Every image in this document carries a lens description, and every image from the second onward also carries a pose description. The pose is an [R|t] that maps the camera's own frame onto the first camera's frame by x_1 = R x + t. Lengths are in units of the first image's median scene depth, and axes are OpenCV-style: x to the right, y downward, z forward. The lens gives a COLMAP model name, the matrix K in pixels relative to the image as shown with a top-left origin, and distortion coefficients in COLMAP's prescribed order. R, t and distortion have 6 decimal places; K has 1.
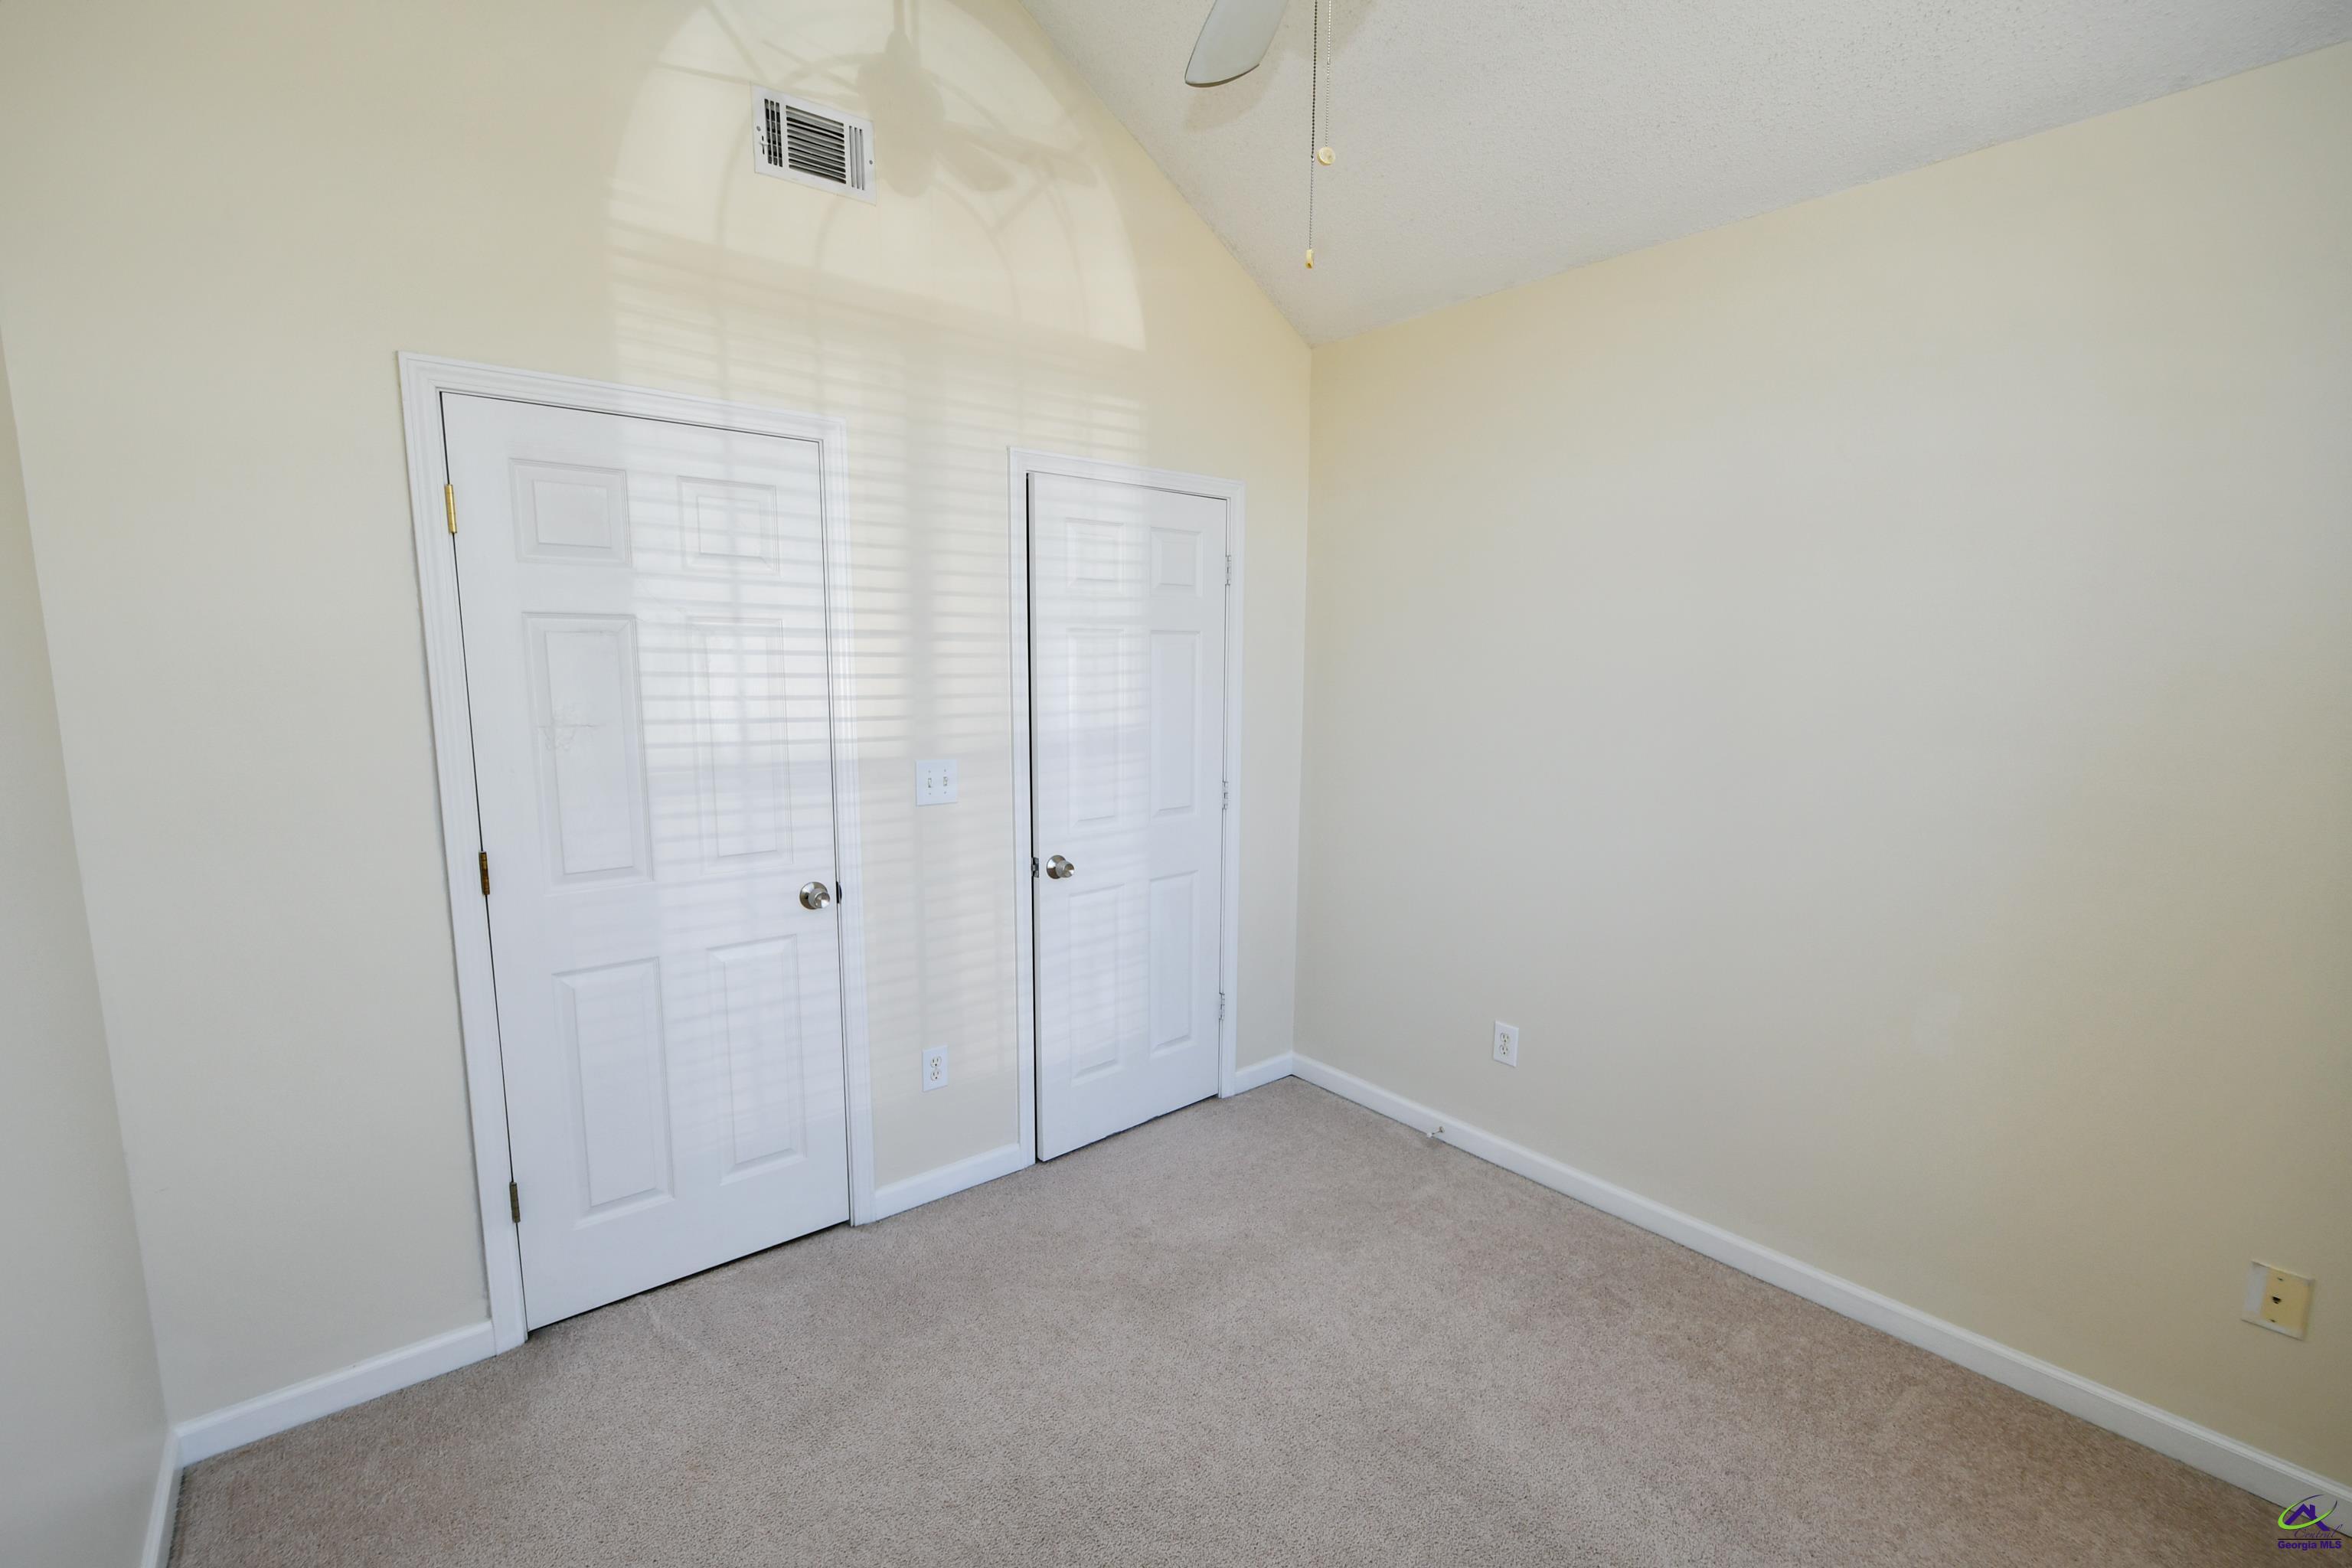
lens RADIAL K [[1031.6, 0, 1159.5], [0, 1031.6, 805.2], [0, 0, 1]] dist [0.008929, -0.010002]
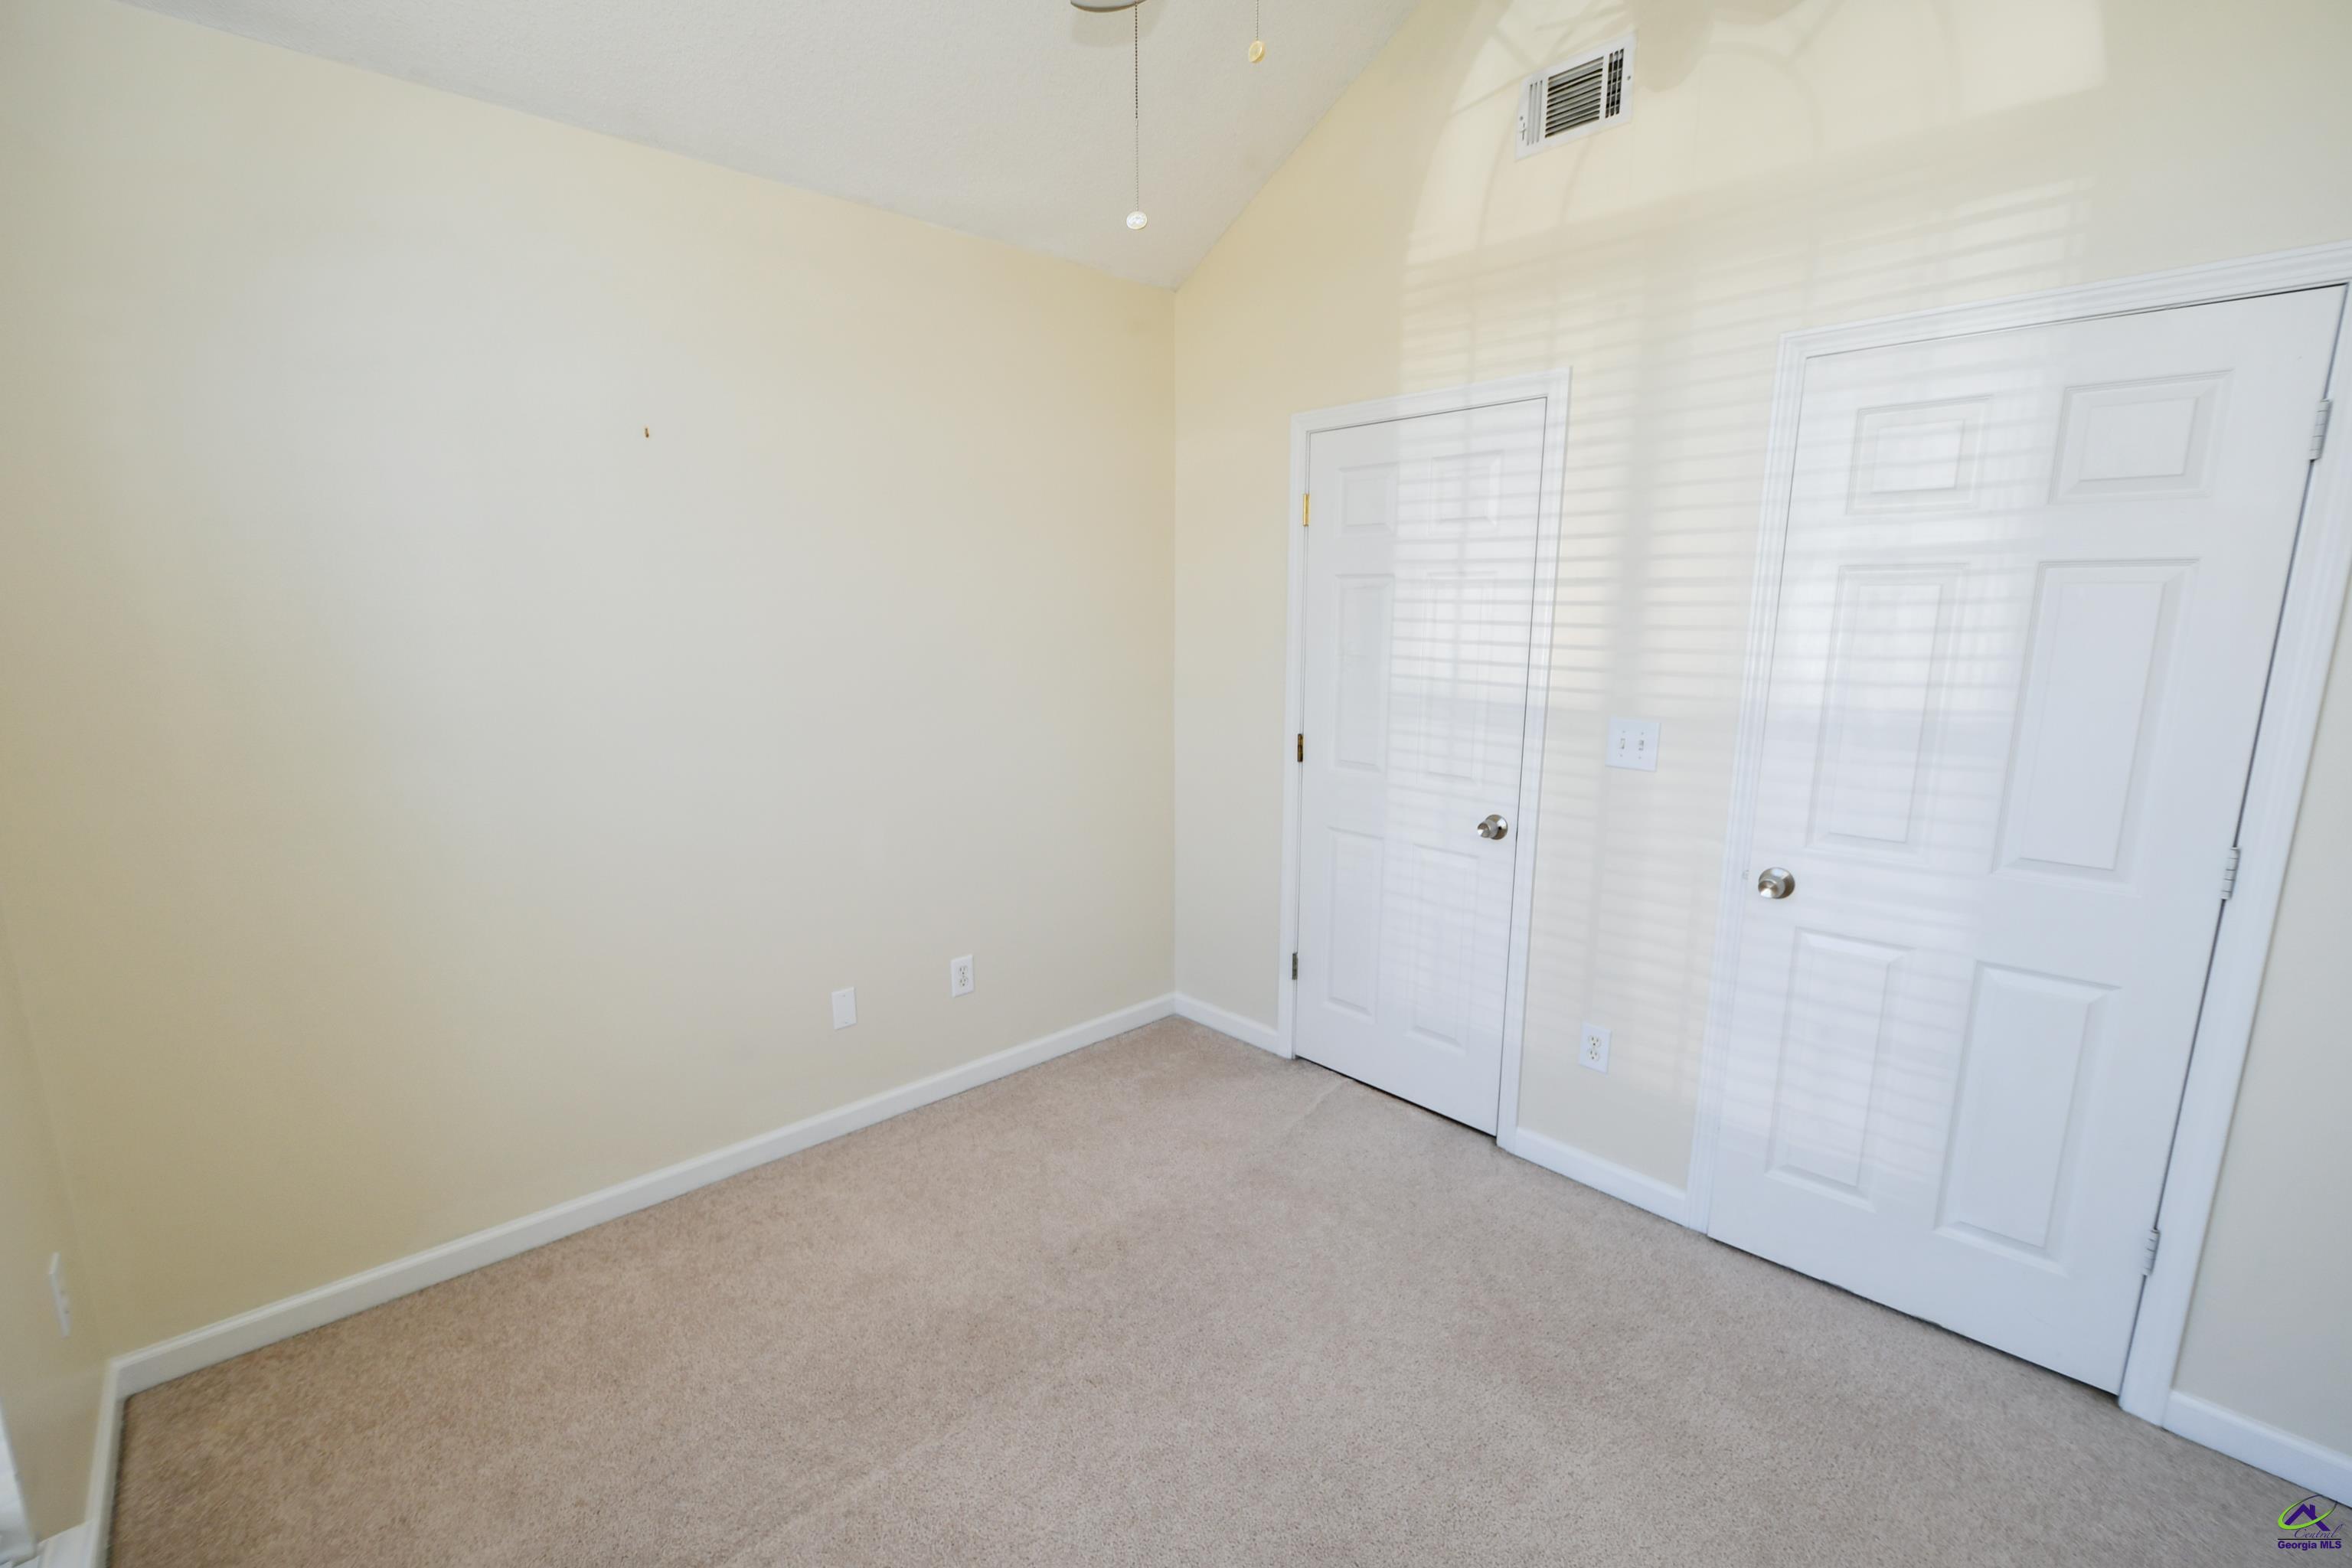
lens RADIAL K [[1031.6, 0, 1159.5], [0, 1031.6, 805.2], [0, 0, 1]] dist [0.008929, -0.010002]
pose [[0.064700, 0.185929, -0.980431, 0.743698], [-0.144852, 0.973833, 0.175119, -0.078259], [0.987336, 0.130687, 0.089939, 0.579856]]
